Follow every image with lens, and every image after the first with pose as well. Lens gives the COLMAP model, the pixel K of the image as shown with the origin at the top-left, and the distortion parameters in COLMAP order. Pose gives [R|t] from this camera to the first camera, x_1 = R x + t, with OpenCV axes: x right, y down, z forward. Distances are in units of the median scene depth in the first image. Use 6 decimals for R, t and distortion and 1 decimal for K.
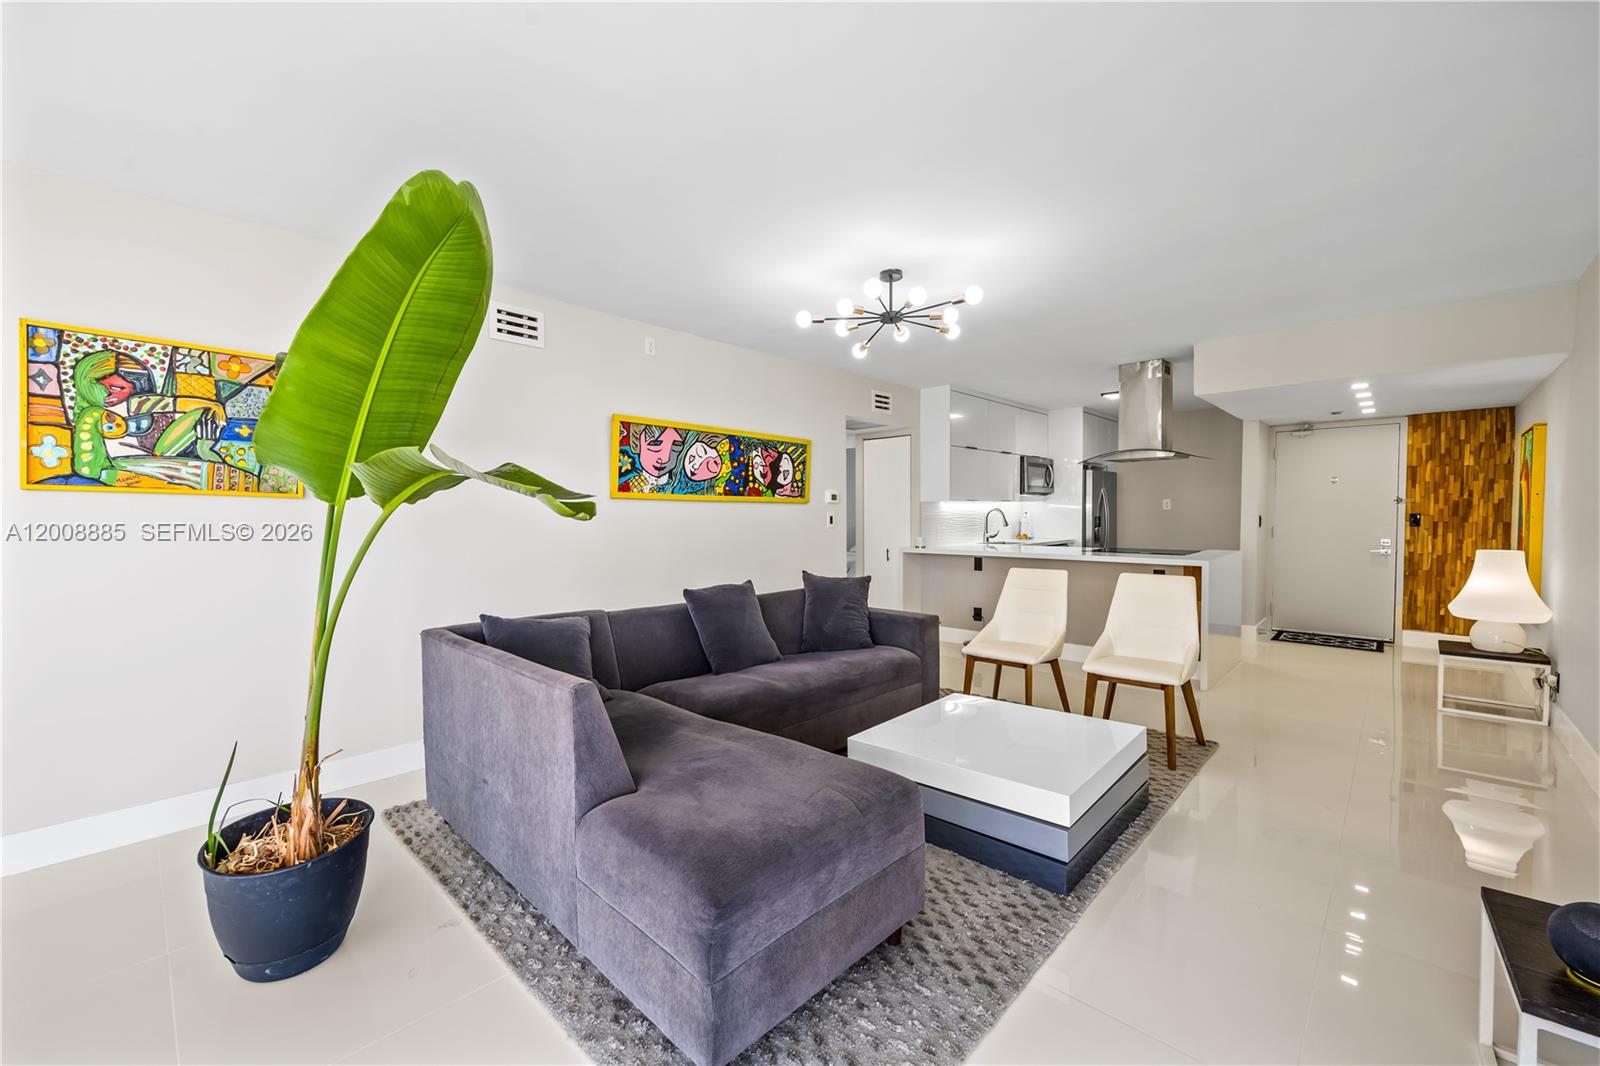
lens RADIAL K [[638.1, 0, 794.4], [0, 638.1, 538.5], [0, 0, 1]] dist [-0.002981, -0.000285]
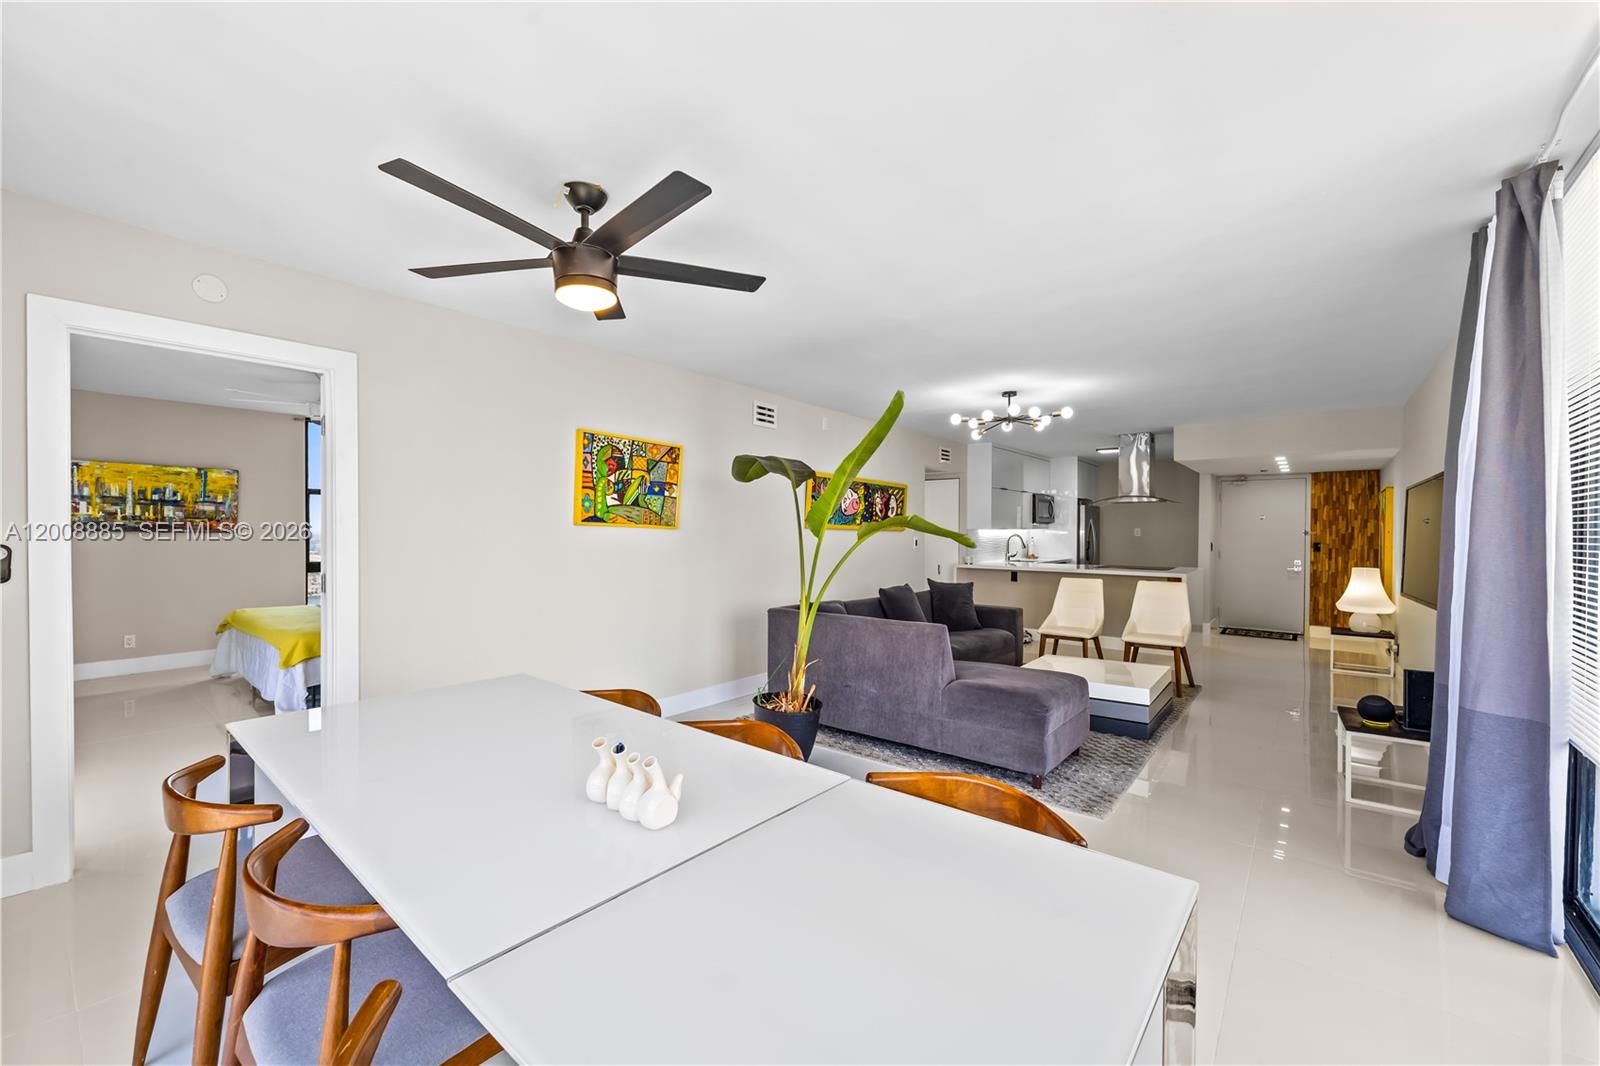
lens RADIAL K [[638.1, 0, 794.4], [0, 638.1, 538.5], [0, 0, 1]] dist [-0.002981, -0.000285]
pose [[0.996731, 0.011239, 0.080005, -0.363503], [-0.009031, 0.999570, -0.027900, 0.002156], [-0.080284, 0.027086, 0.996404, -0.391065]]
